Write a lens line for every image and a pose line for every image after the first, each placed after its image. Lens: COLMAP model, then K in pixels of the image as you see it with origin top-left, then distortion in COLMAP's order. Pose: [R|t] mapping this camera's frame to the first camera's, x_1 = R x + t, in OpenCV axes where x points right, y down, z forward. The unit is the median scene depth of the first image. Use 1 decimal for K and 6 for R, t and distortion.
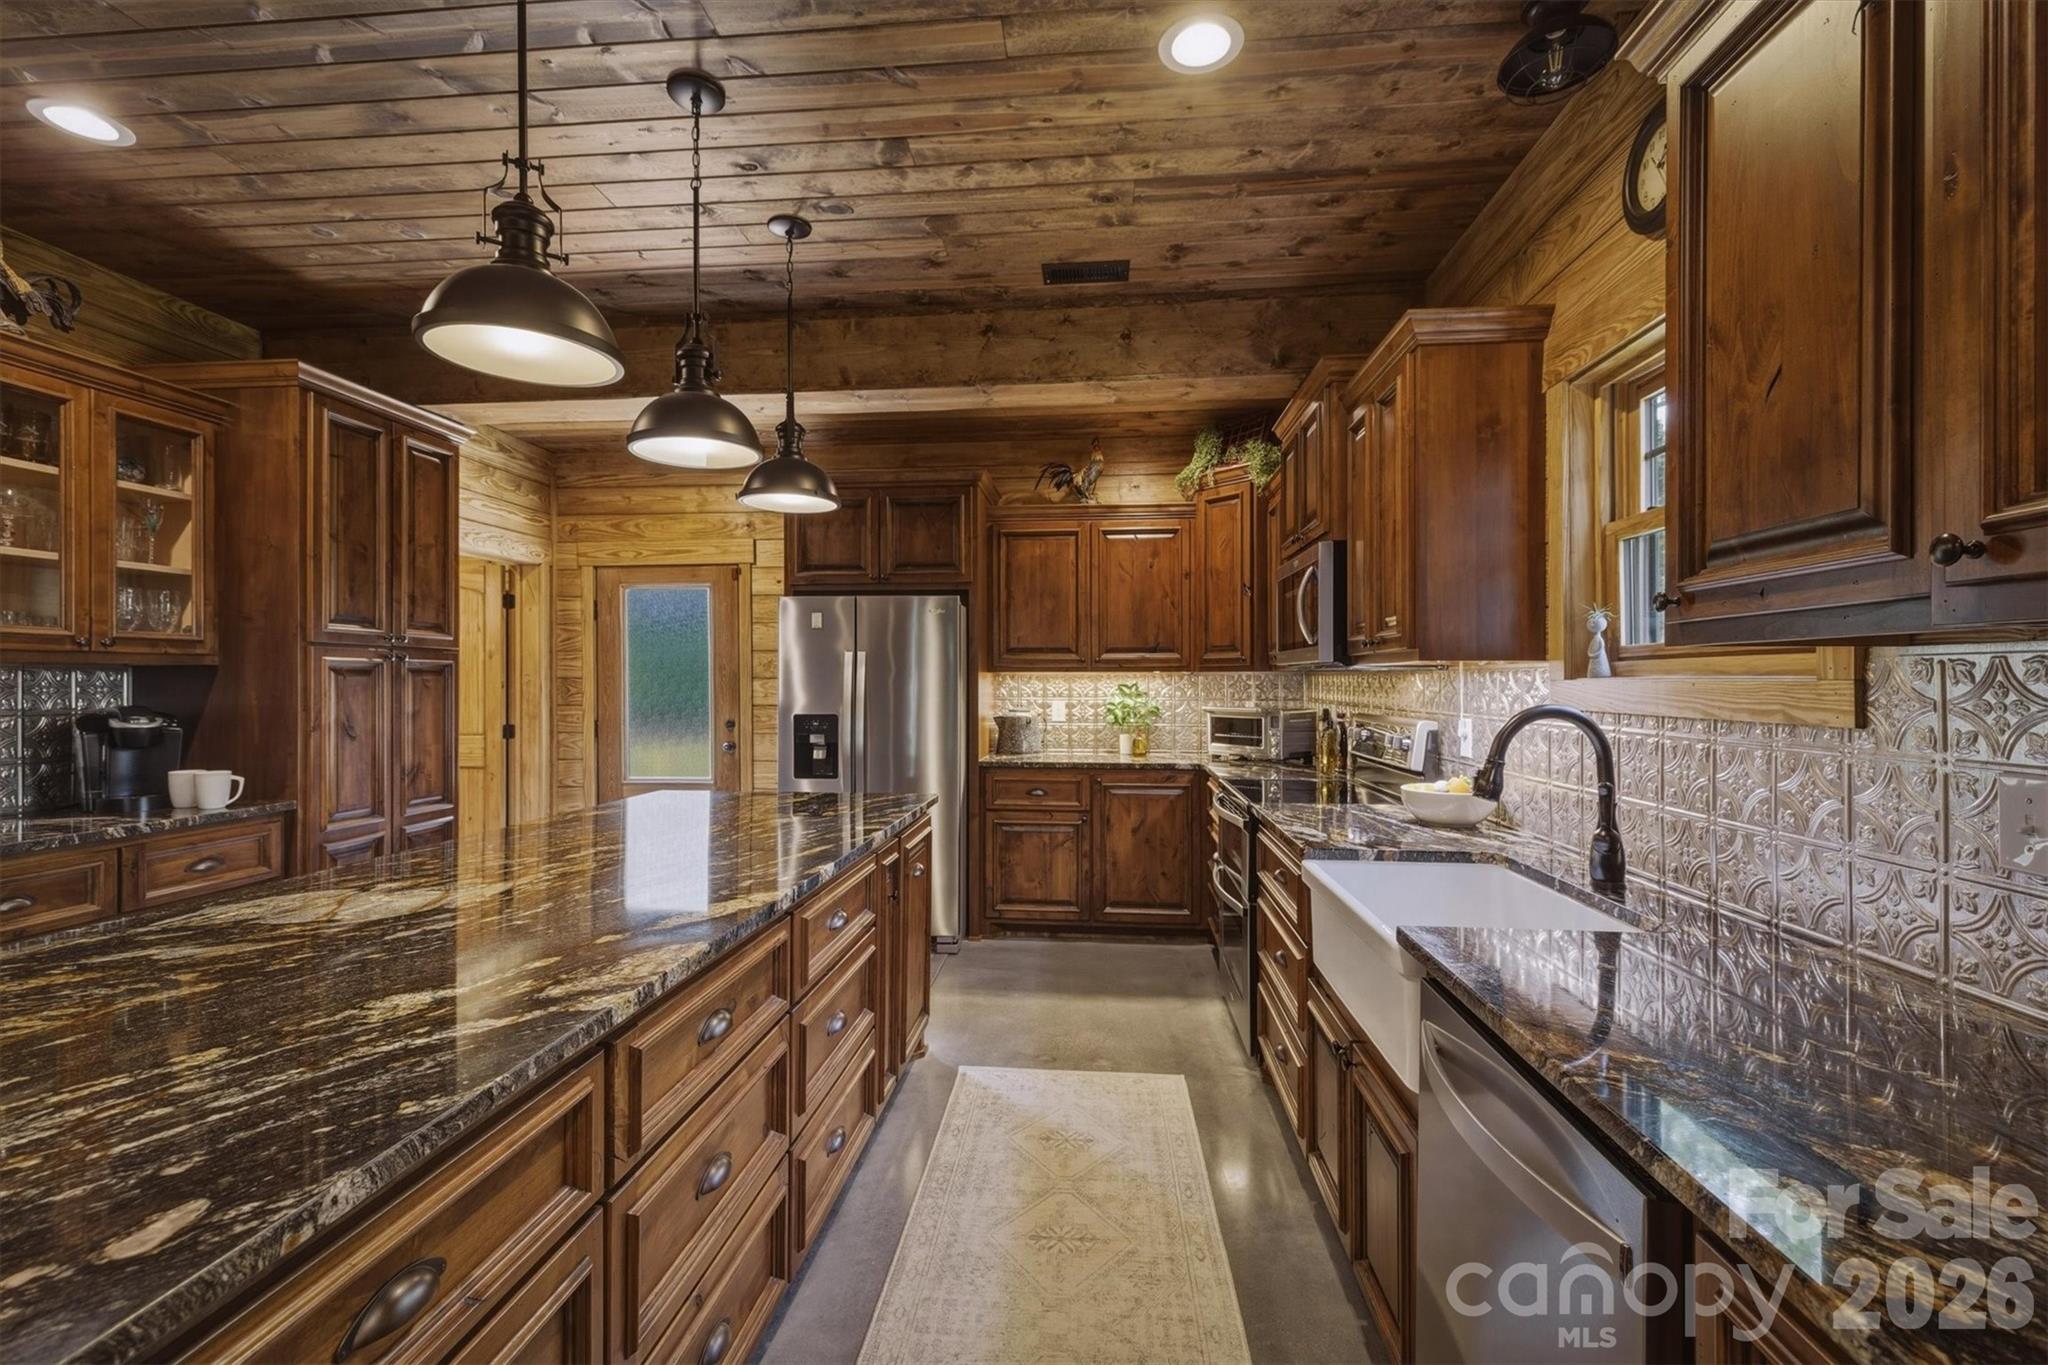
lens RADIAL K [[888.4, 0, 1017.5], [0, 888.4, 679.4], [0, 0, 1]] dist [0.012405, 0.000121]
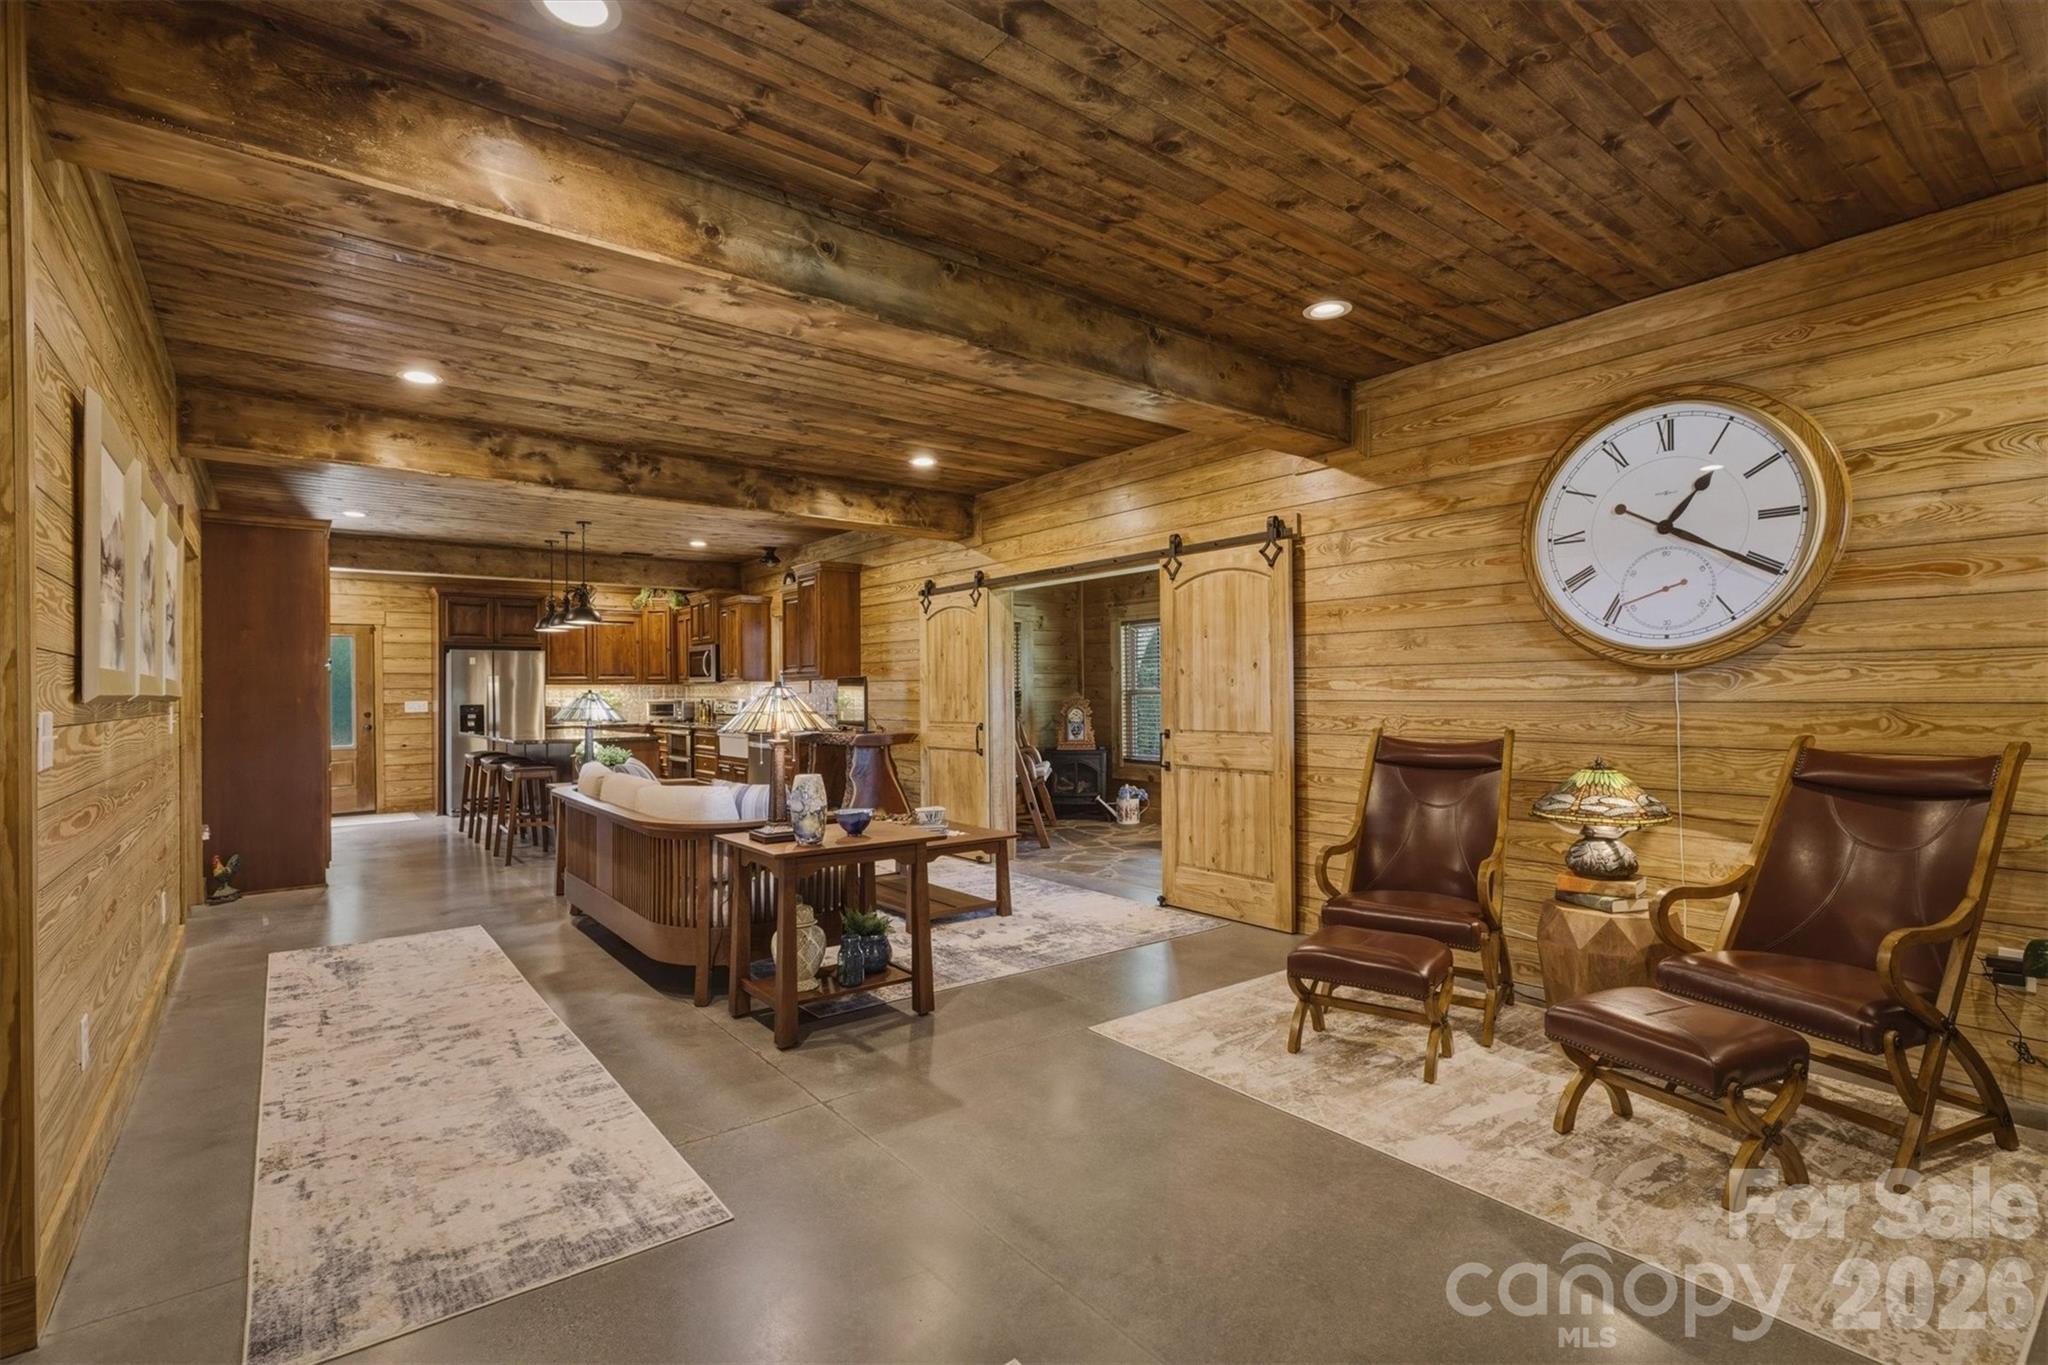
lens RADIAL K [[956.7, 0, 1020.5], [0, 956.7, 685.7], [0, 0, 1]] dist [0.001504, 0.000979]
pose [[0.729947, -0.002810, 0.683498, -0.807499], [0.008940, 0.999945, -0.005436, 0.016842], [-0.683445, 0.010078, 0.729933, -1.528688]]
